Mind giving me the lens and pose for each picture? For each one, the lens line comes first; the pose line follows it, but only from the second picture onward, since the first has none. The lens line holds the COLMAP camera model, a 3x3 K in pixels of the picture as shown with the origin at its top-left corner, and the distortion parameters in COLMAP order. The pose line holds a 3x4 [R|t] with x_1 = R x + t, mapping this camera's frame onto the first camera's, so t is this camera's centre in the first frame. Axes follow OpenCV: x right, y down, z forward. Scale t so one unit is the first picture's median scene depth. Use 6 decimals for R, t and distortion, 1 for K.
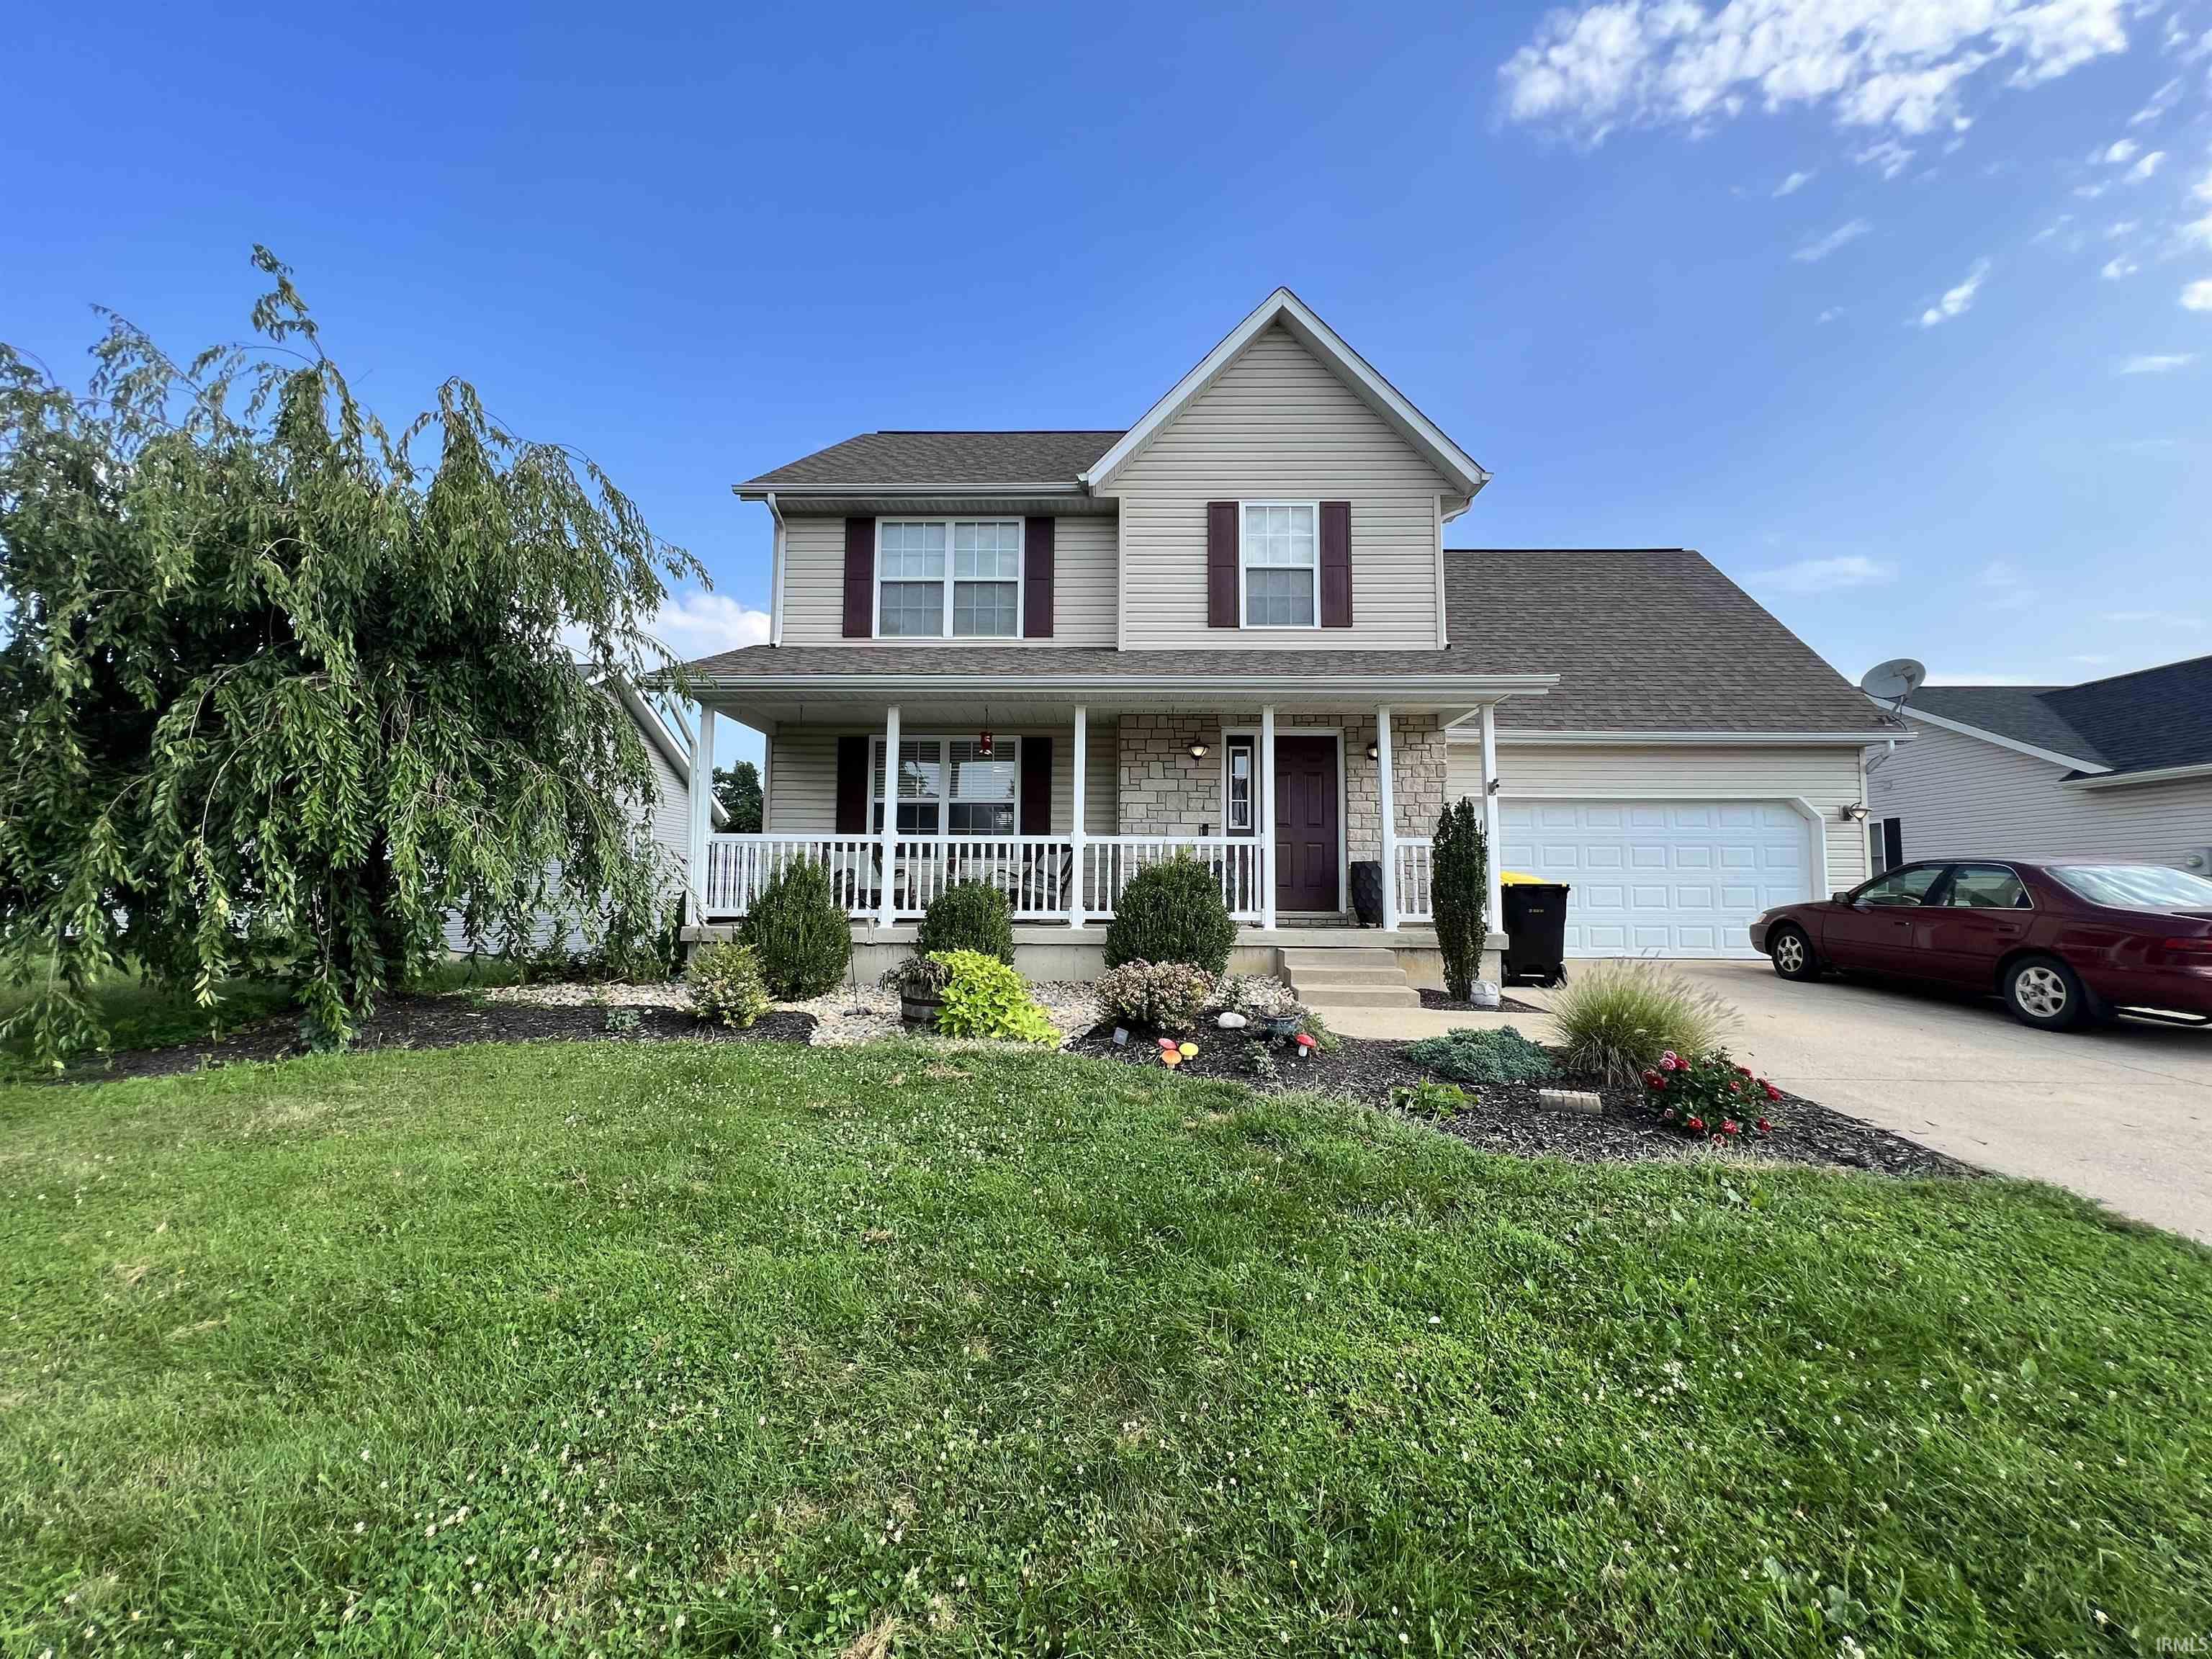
lens RADIAL K [[901.2, 0, 1106.0], [0, 901.2, 829.5], [0, 0, 1]] dist [-0.002232, -0.000112]
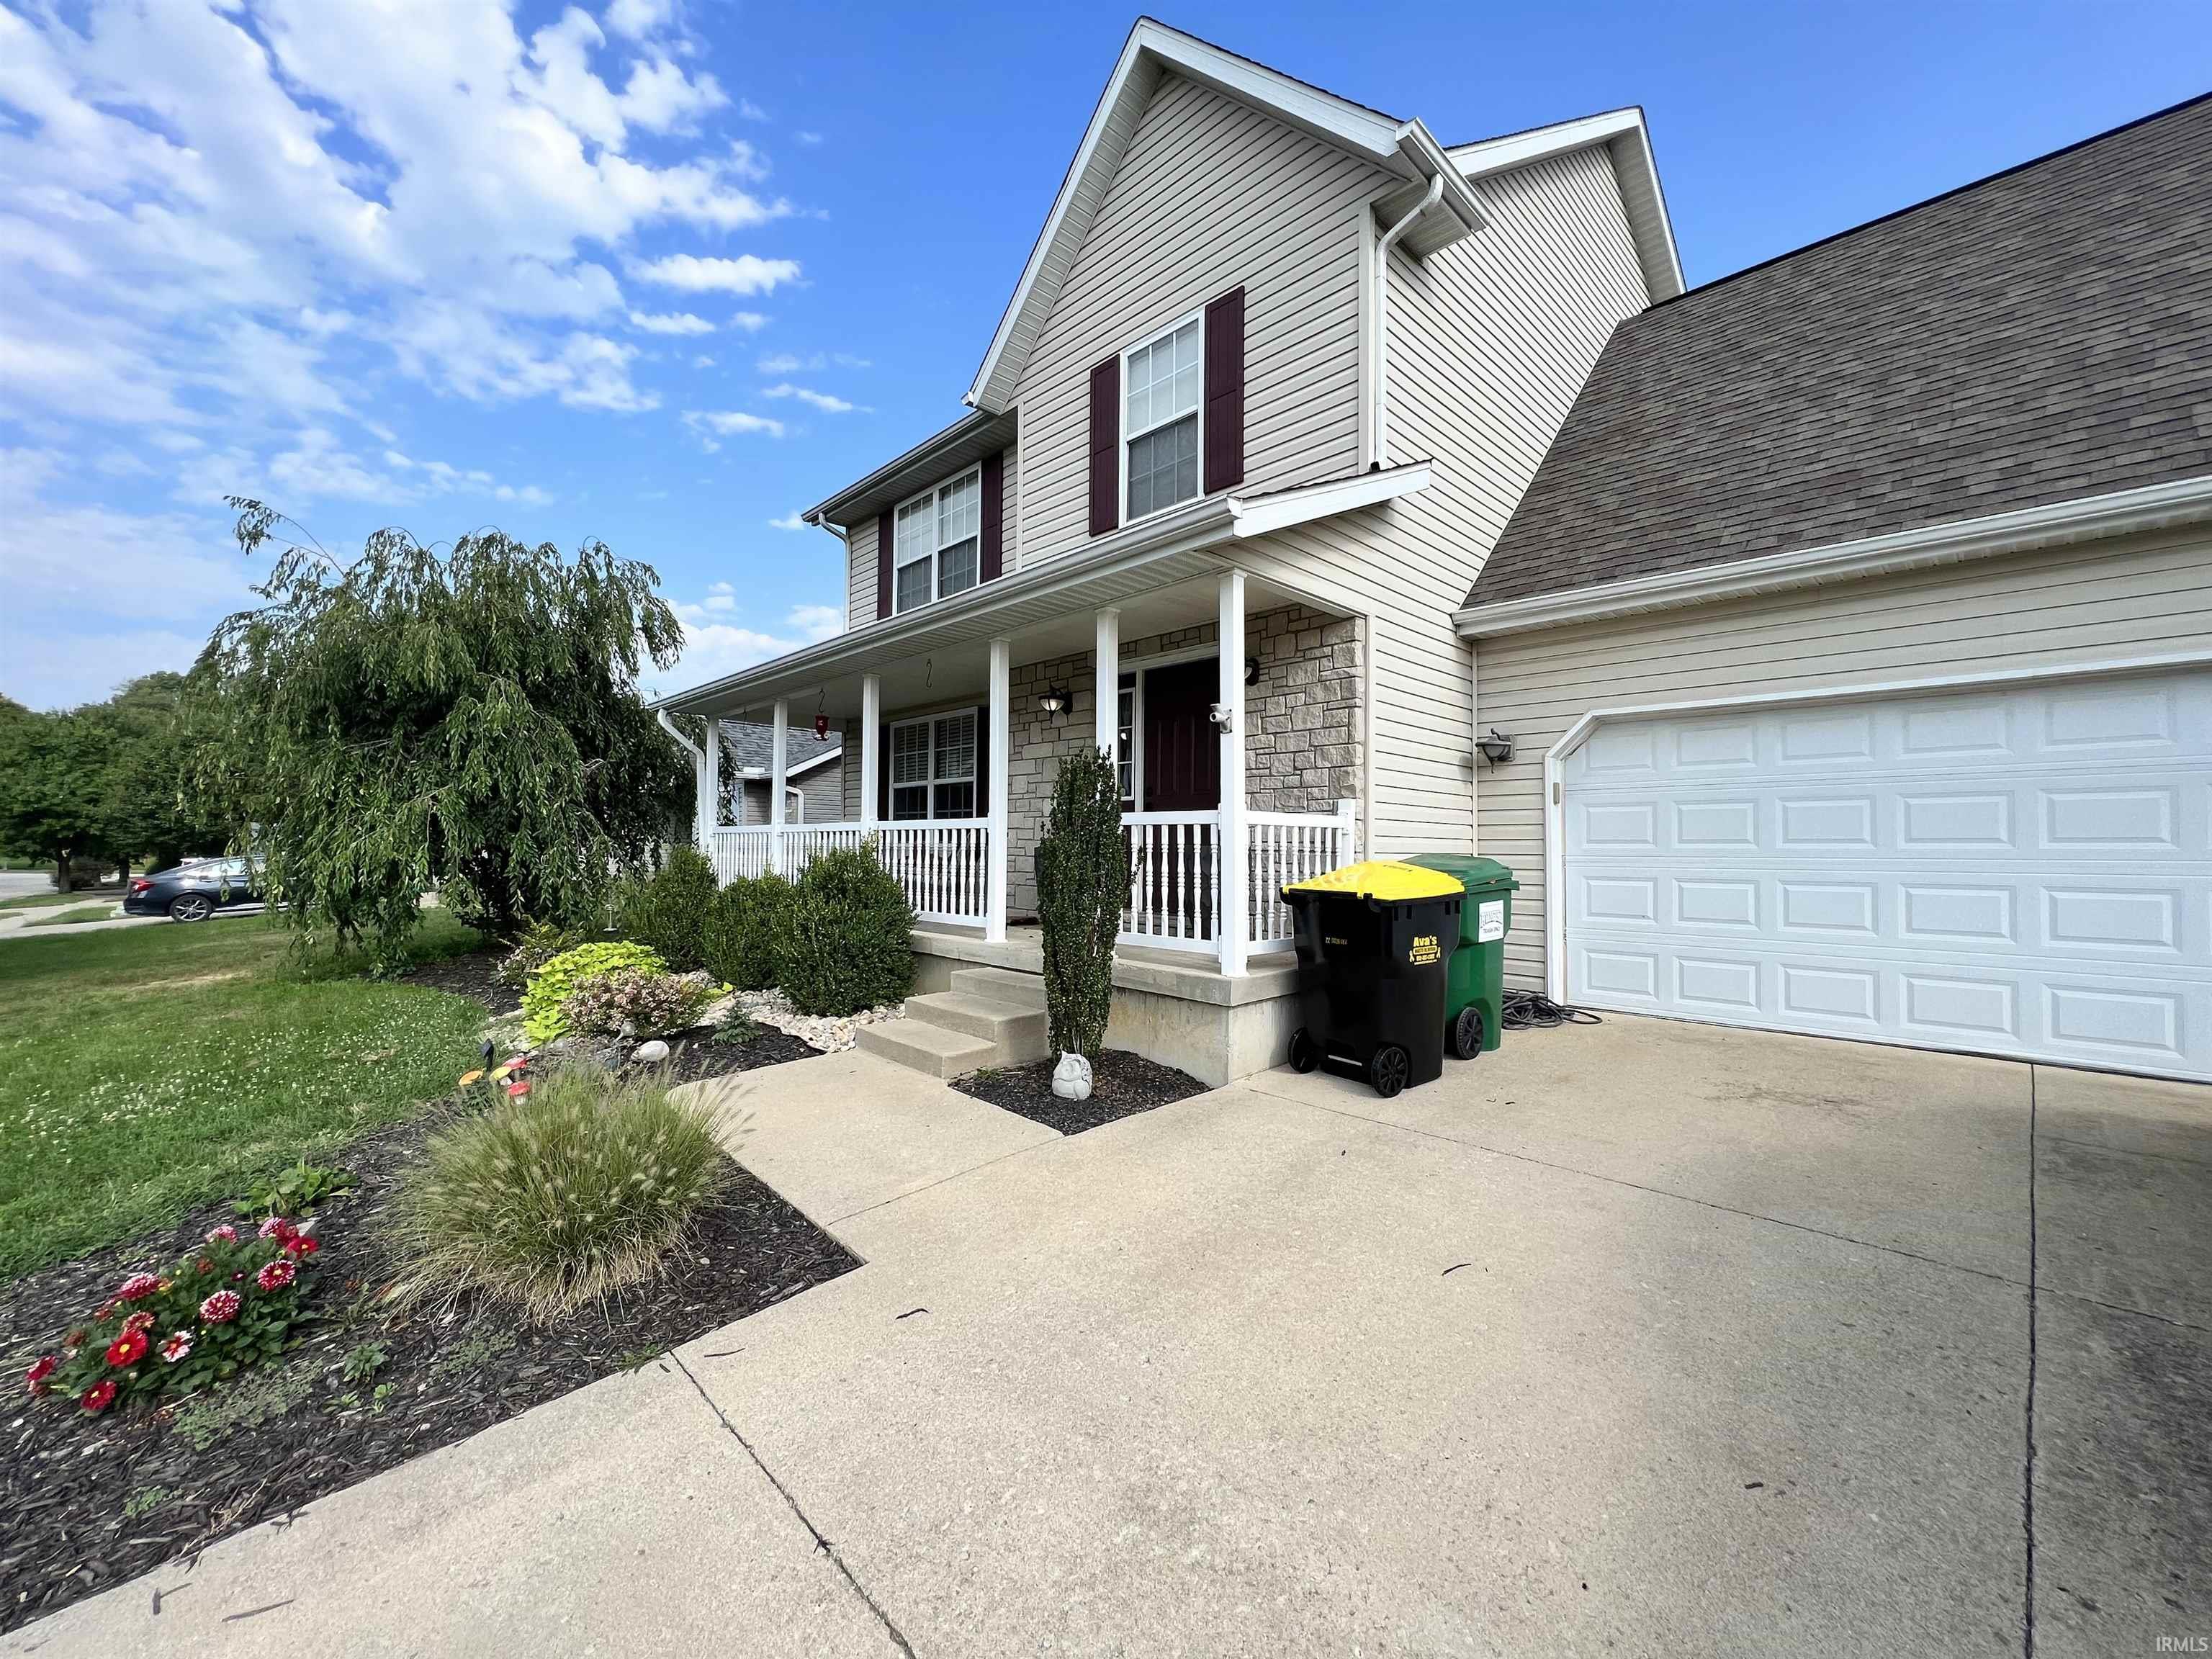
lens RADIAL K [[901.2, 0, 1106.0], [0, 901.2, 829.5], [0, 0, 1]] dist [-0.002232, -0.000112]
pose [[0.700628, -0.020161, -0.713242, 0.655085], [0.050082, 0.998525, 0.020971, 0.006004], [0.711767, -0.050413, 0.700604, 0.459322]]
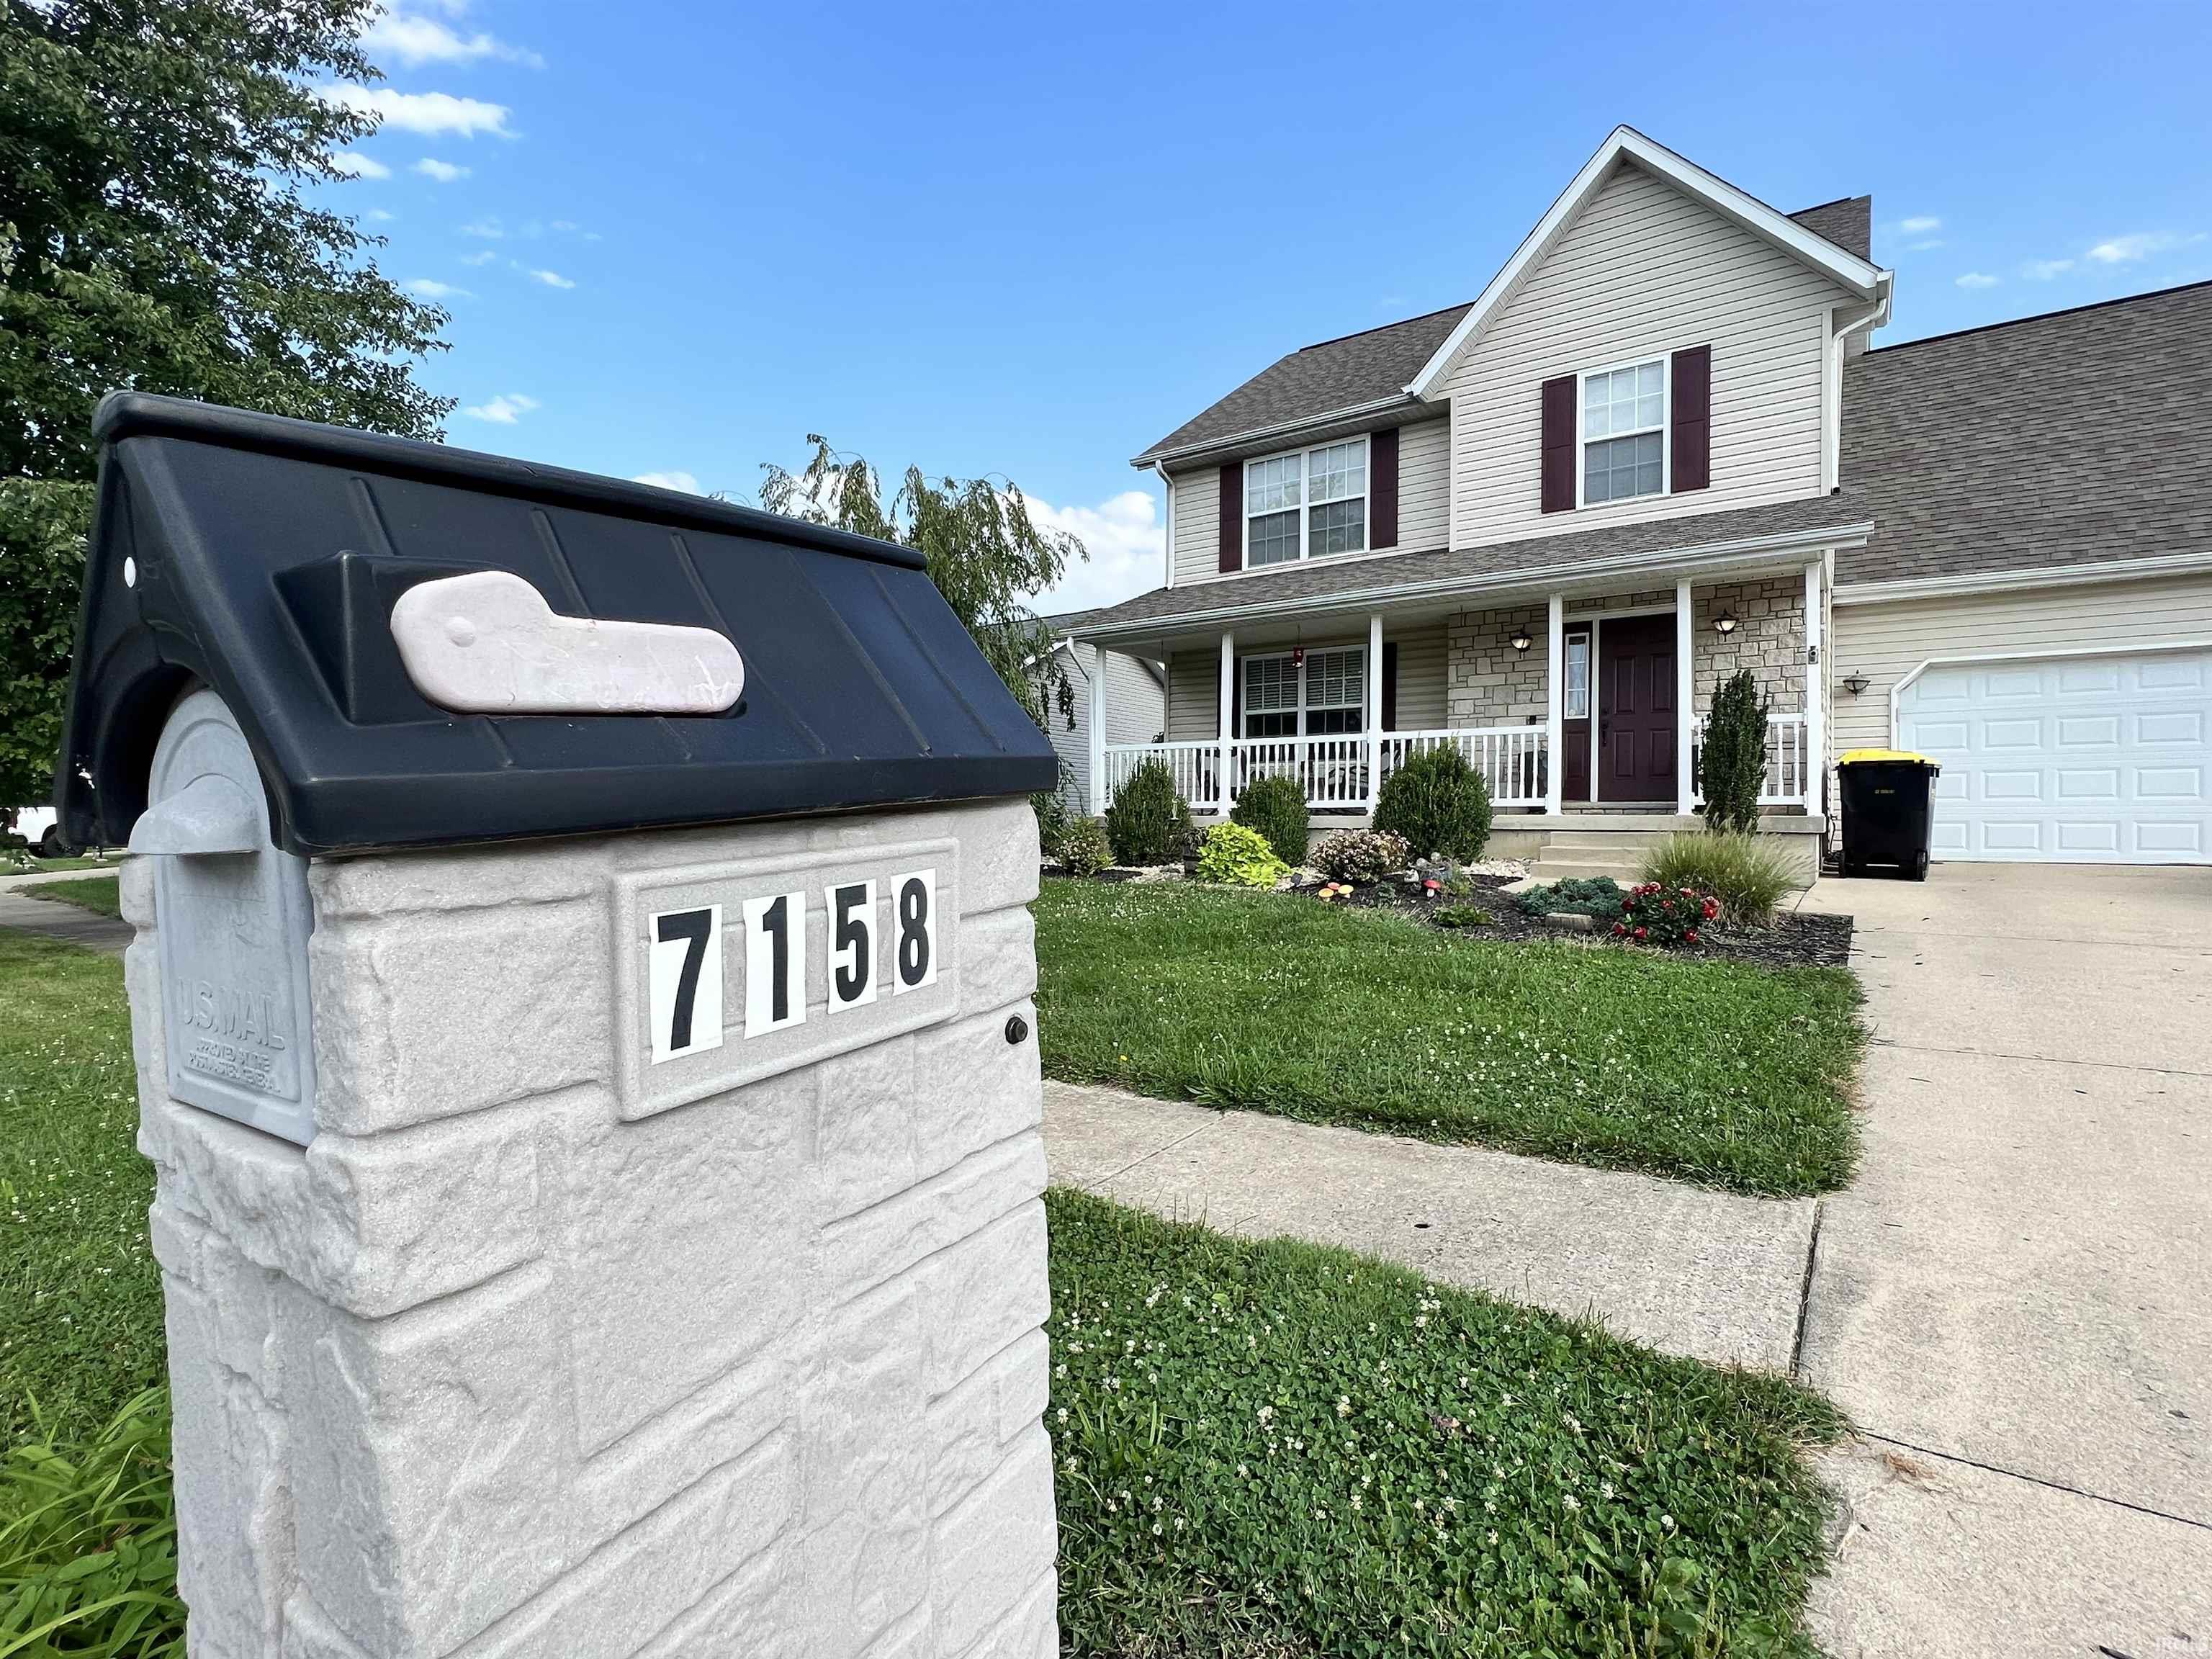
lens RADIAL K [[1087.4, 0, 1106.0], [0, 1087.4, 829.5], [0, 0, 1]] dist [0.000325, 0.000905]
pose [[0.824515, -0.001472, -0.565837, 0.387429], [0.040263, 0.997614, 0.056075, 0.031838], [0.564405, -0.069017, 0.822608, -0.259821]]
